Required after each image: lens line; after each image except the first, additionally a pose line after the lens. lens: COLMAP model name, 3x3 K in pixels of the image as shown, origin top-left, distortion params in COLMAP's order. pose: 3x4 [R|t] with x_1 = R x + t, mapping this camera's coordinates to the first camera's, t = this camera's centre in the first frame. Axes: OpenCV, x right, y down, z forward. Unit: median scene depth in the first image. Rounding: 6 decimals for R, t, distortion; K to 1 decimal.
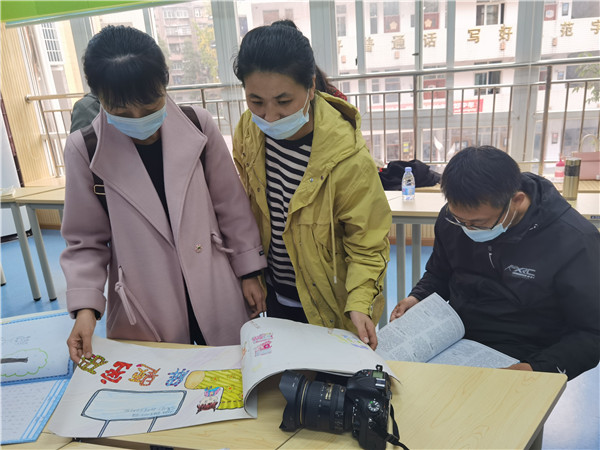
lens RADIAL K [[468.0, 0, 300.0], [0, 468.0, 225.0], [0, 0, 1]] dist [0.002510, -0.008356]
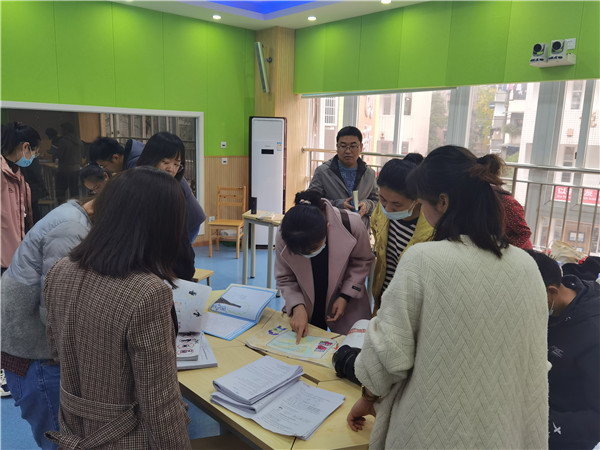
lens RADIAL K [[468.0, 0, 300.0], [0, 468.0, 225.0], [0, 0, 1]] dist [0.002510, -0.008356]
pose [[0.854648, 0.190145, -0.483138, 0.127376], [-0.243233, 0.968729, -0.049011, 0.003592], [0.458710, 0.159402, 0.874171, -0.177243]]
